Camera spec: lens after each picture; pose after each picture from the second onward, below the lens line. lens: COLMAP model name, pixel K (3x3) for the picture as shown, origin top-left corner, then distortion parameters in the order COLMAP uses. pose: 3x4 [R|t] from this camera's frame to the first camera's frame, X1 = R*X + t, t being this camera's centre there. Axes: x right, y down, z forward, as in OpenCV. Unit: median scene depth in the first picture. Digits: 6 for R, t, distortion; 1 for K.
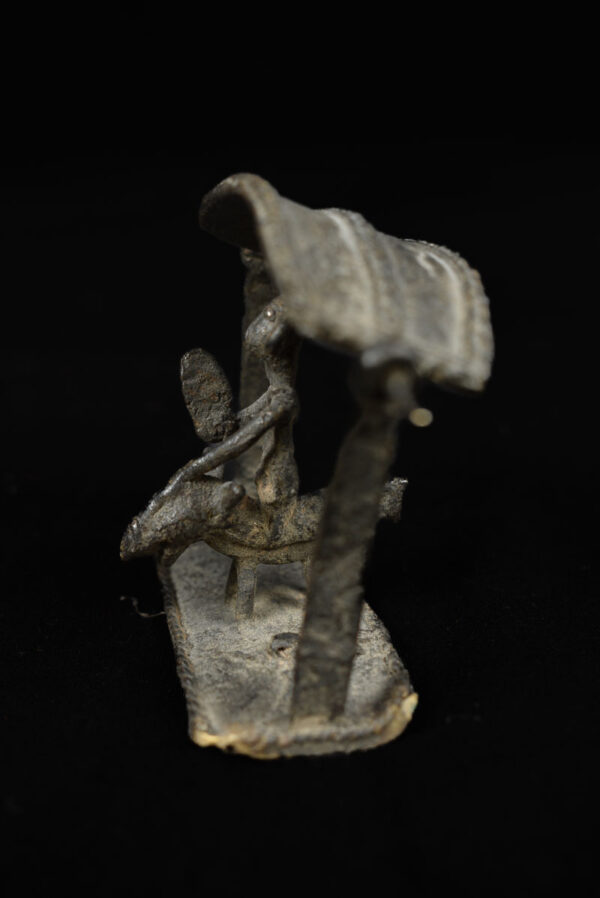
lens RADIAL K [[1024.6, 0, 297.2], [0, 1024.6, 447.5], [0, 0, 1]] dist [-0.086501, 0.000000]
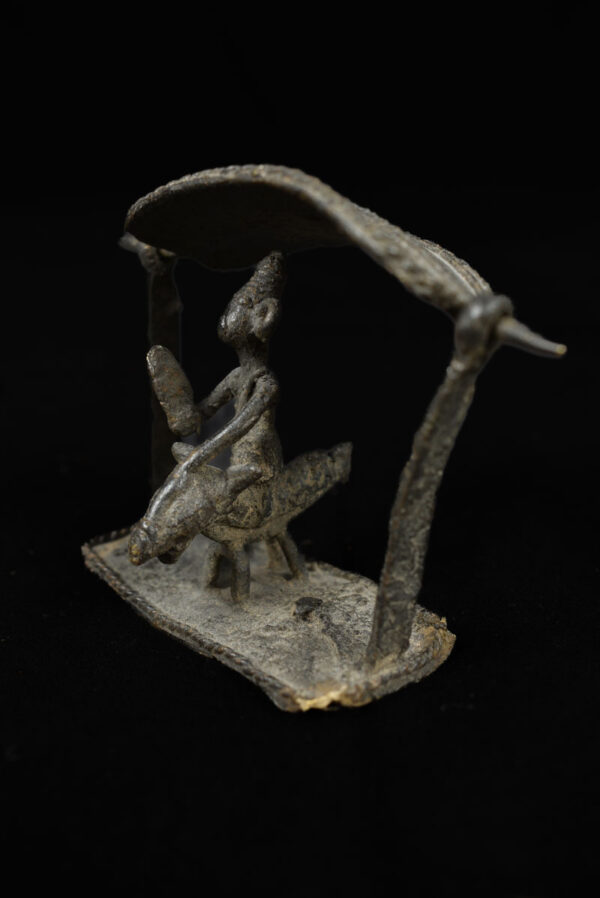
lens RADIAL K [[957.0, 0, 296.8], [0, 957.0, 447.5], [0, 0, 1]] dist [-0.067548, 0.000000]
pose [[0.873150, -0.152856, 0.462866, -0.453310], [0.165055, 0.986180, 0.014315, 0.011801], [-0.458657, 0.063900, 0.886313, 0.113528]]
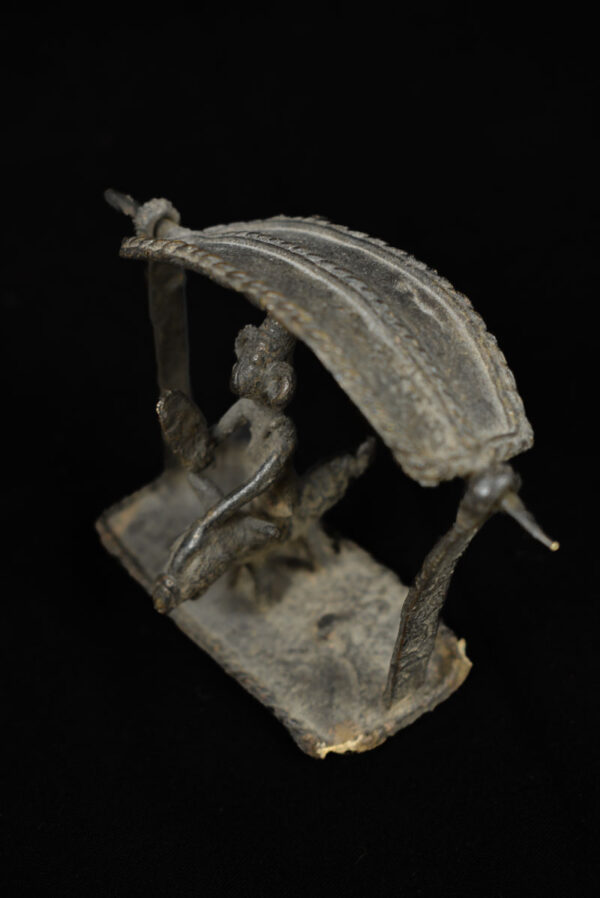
lens RADIAL K [[1507.3, 0, 304.1], [0, 1507.3, 448.2], [0, 0, 1]] dist [0.057057, 0.000000]
pose [[0.882740, -0.348764, 0.314856, -0.470910], [0.186238, 0.874928, 0.447008, -0.693169], [-0.431377, -0.335954, 0.837287, -0.265742]]
